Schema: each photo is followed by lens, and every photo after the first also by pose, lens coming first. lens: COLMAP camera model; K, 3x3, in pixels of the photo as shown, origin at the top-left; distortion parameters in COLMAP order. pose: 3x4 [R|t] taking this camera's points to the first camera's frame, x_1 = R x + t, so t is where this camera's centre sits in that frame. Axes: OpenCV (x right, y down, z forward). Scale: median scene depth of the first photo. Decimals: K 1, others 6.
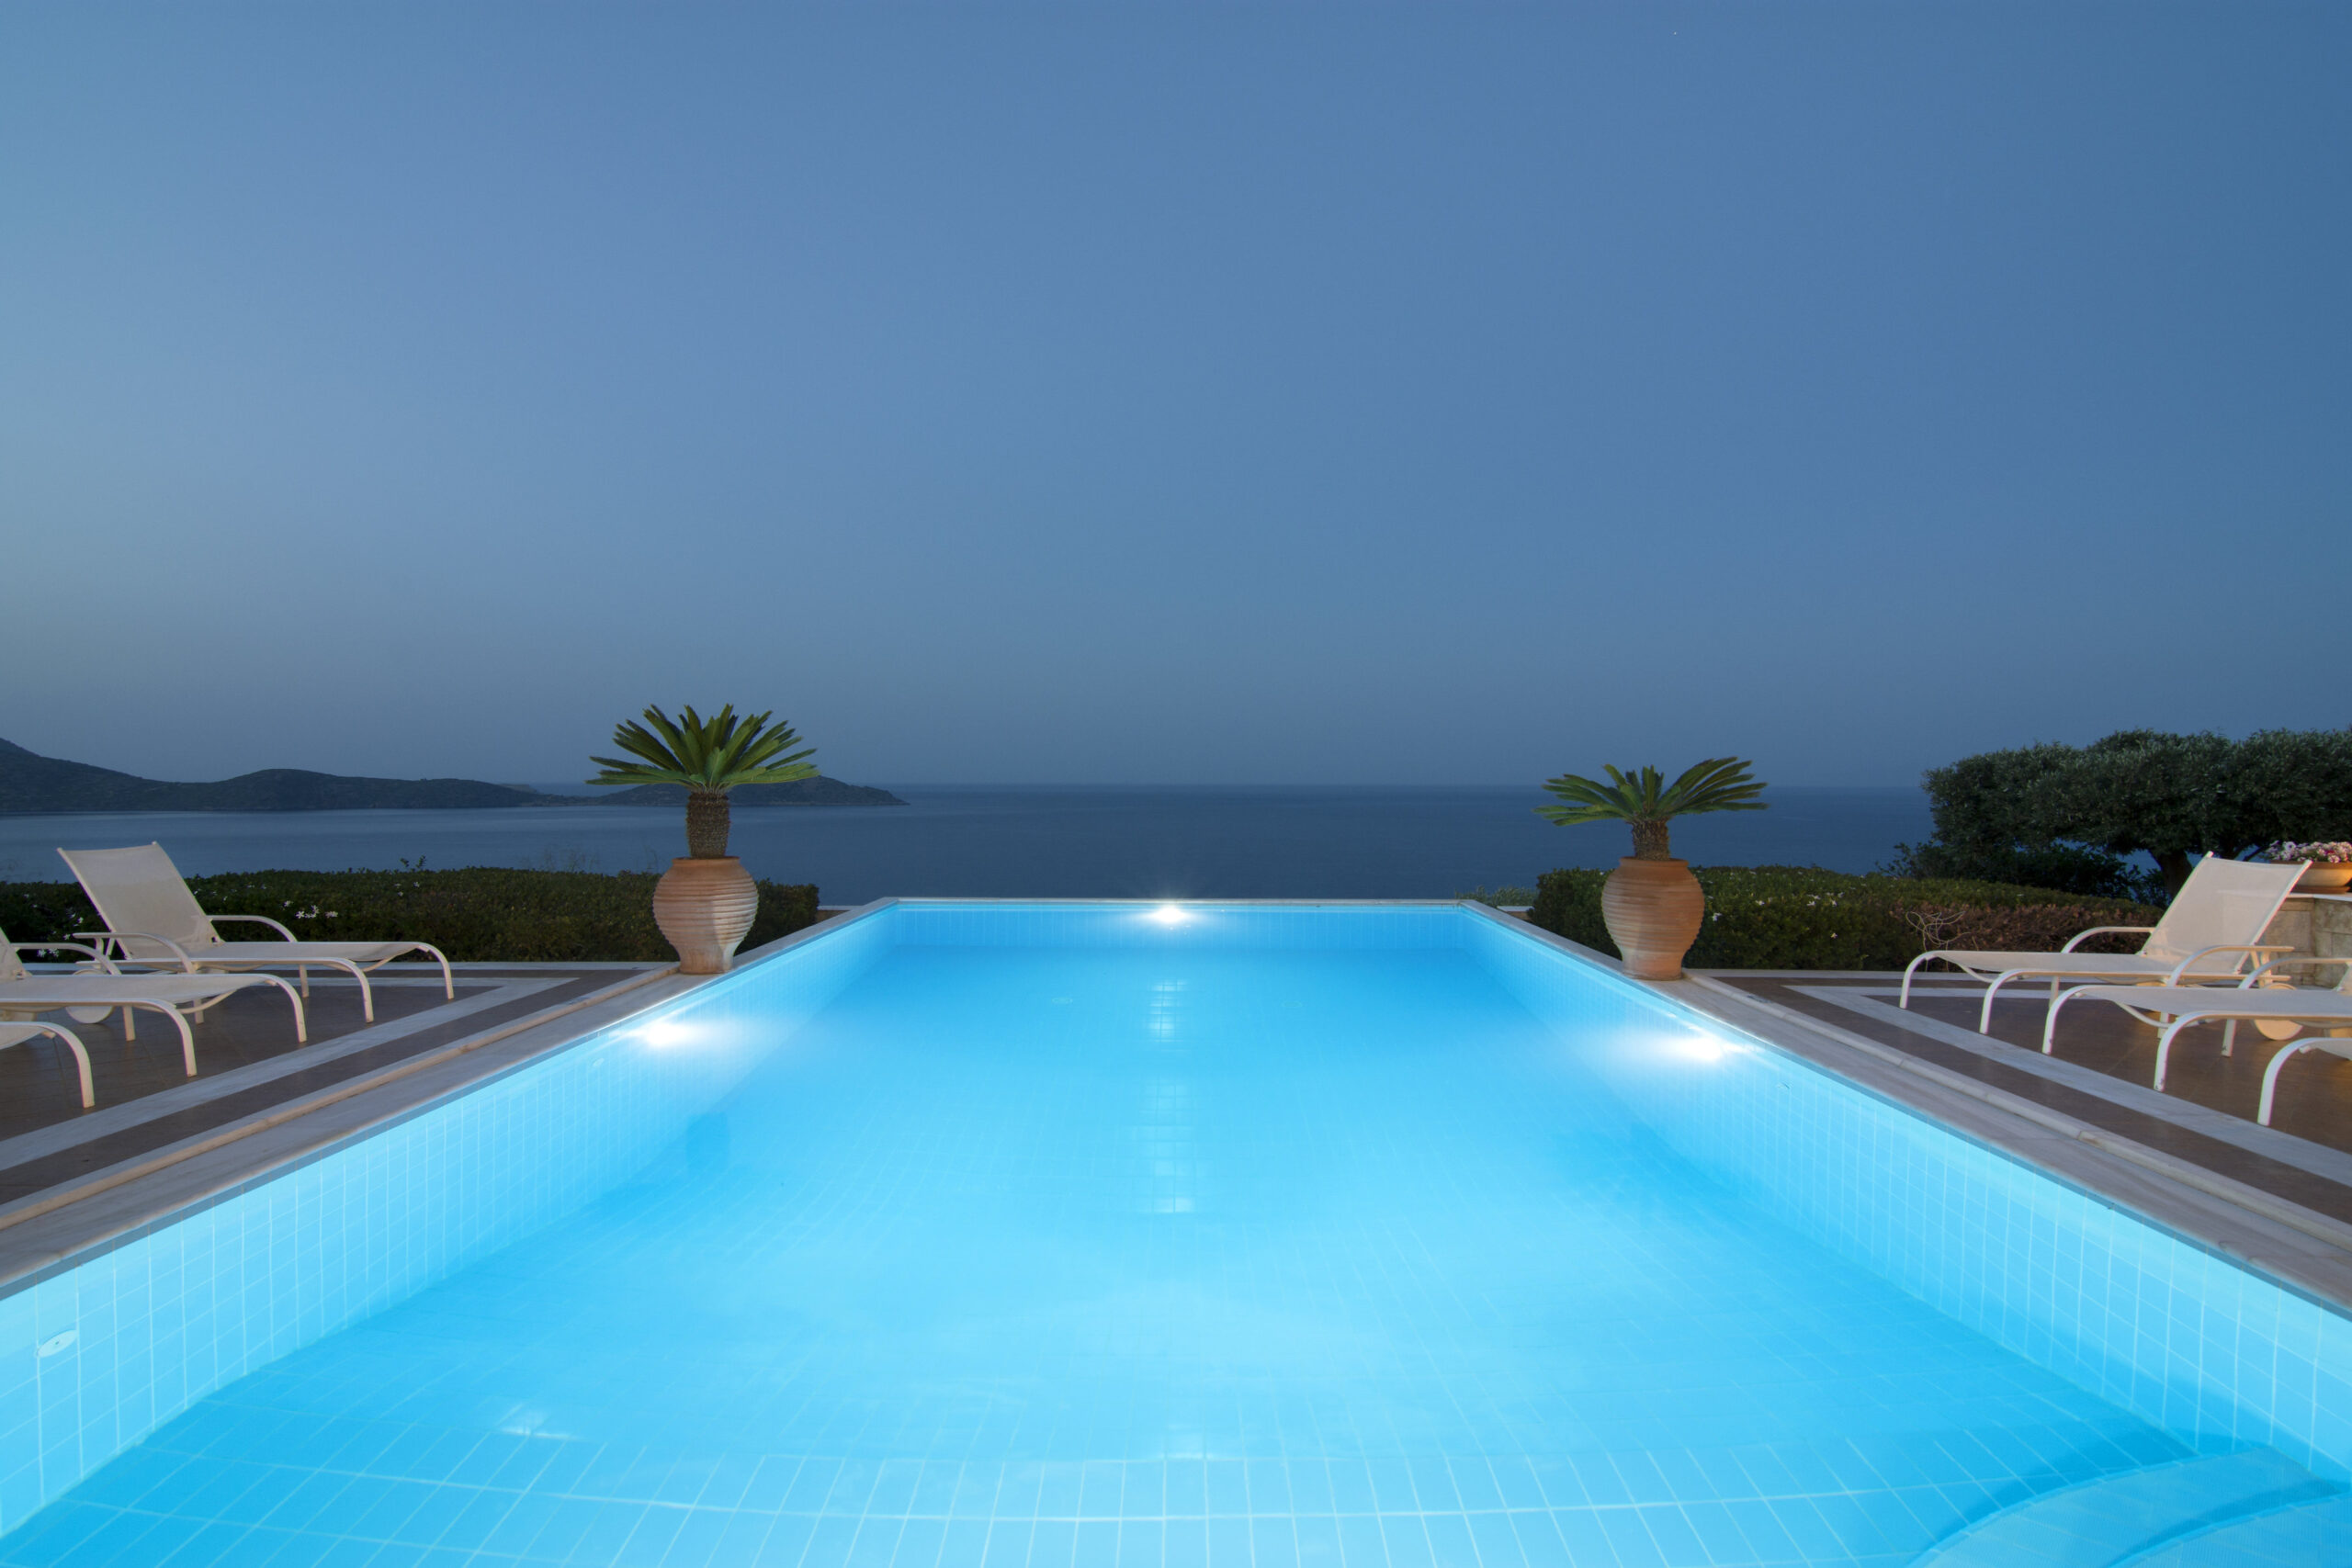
lens RADIAL K [[1194.0, 0, 1171.0], [0, 1194.0, 781.6], [0, 0, 1]] dist [-0.010201, 0.000616]
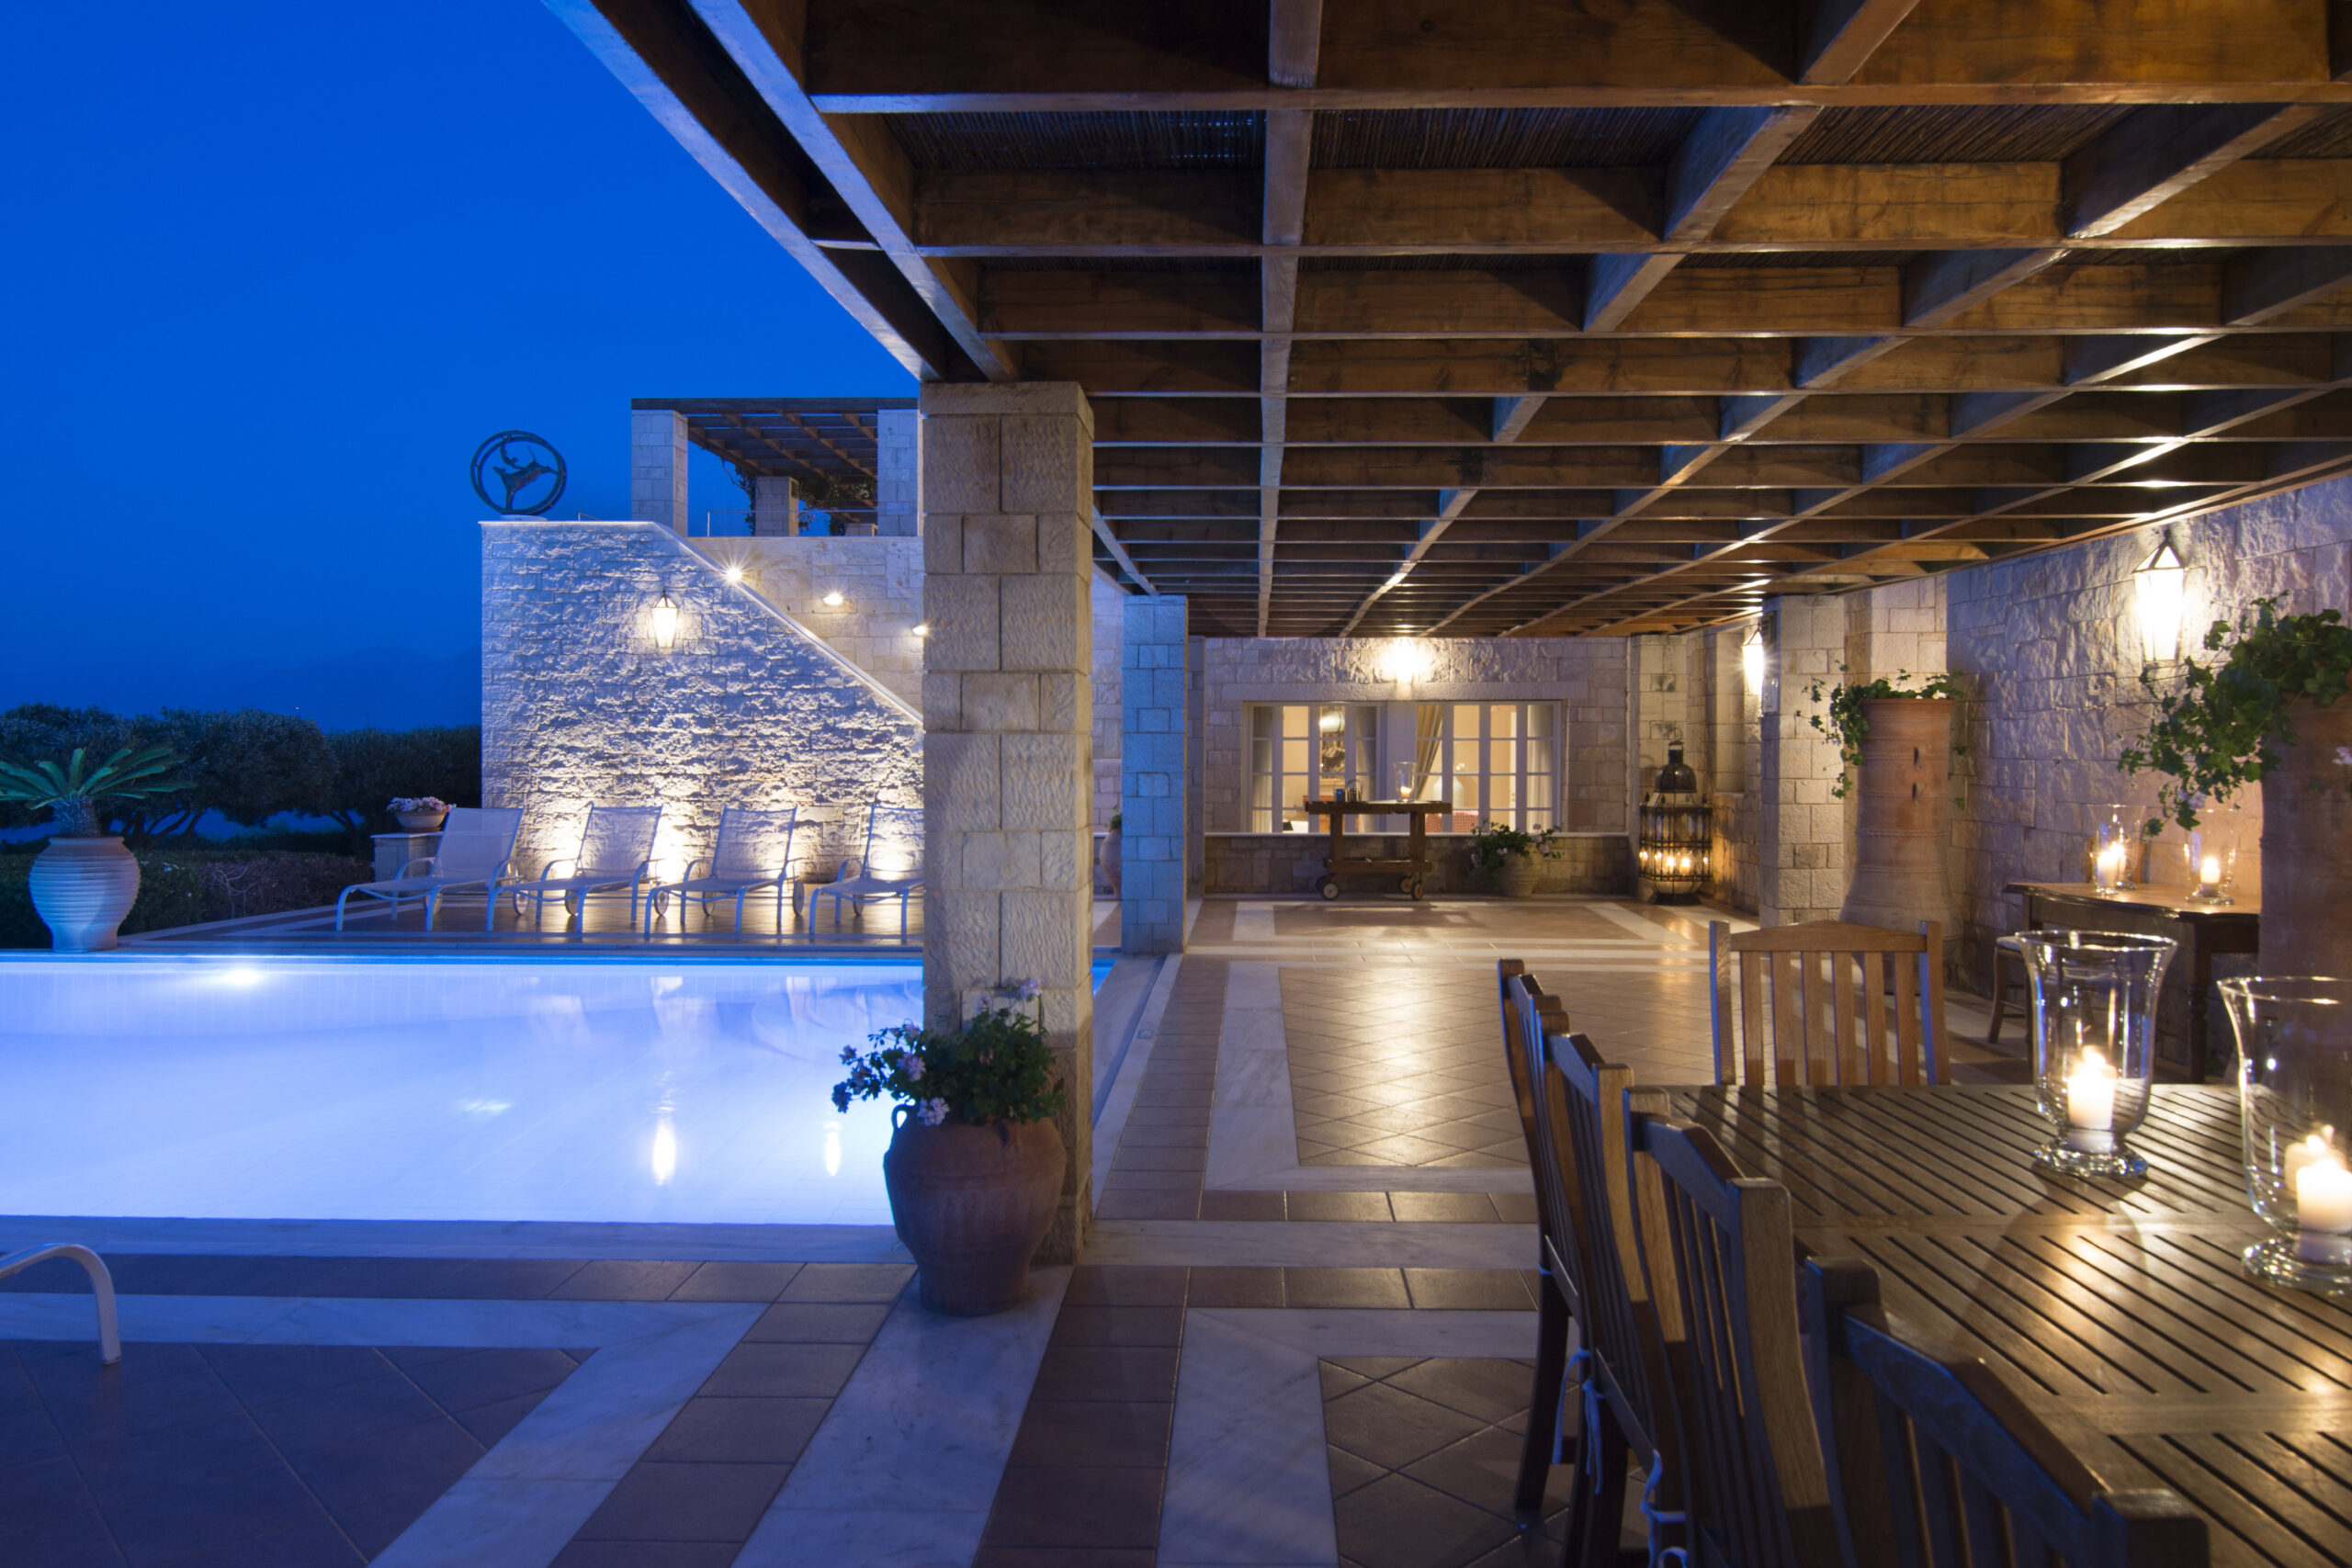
lens RADIAL K [[1641.6, 0, 1180.3], [0, 1641.6, 777.8], [0, 0, 1]] dist [-0.026657, 0.005281]
pose [[0.028016, -0.021571, 0.999375, -1.134151], [0.005036, 0.999757, 0.021438, -0.011095], [-0.999595, 0.004432, 0.028118, 0.028700]]
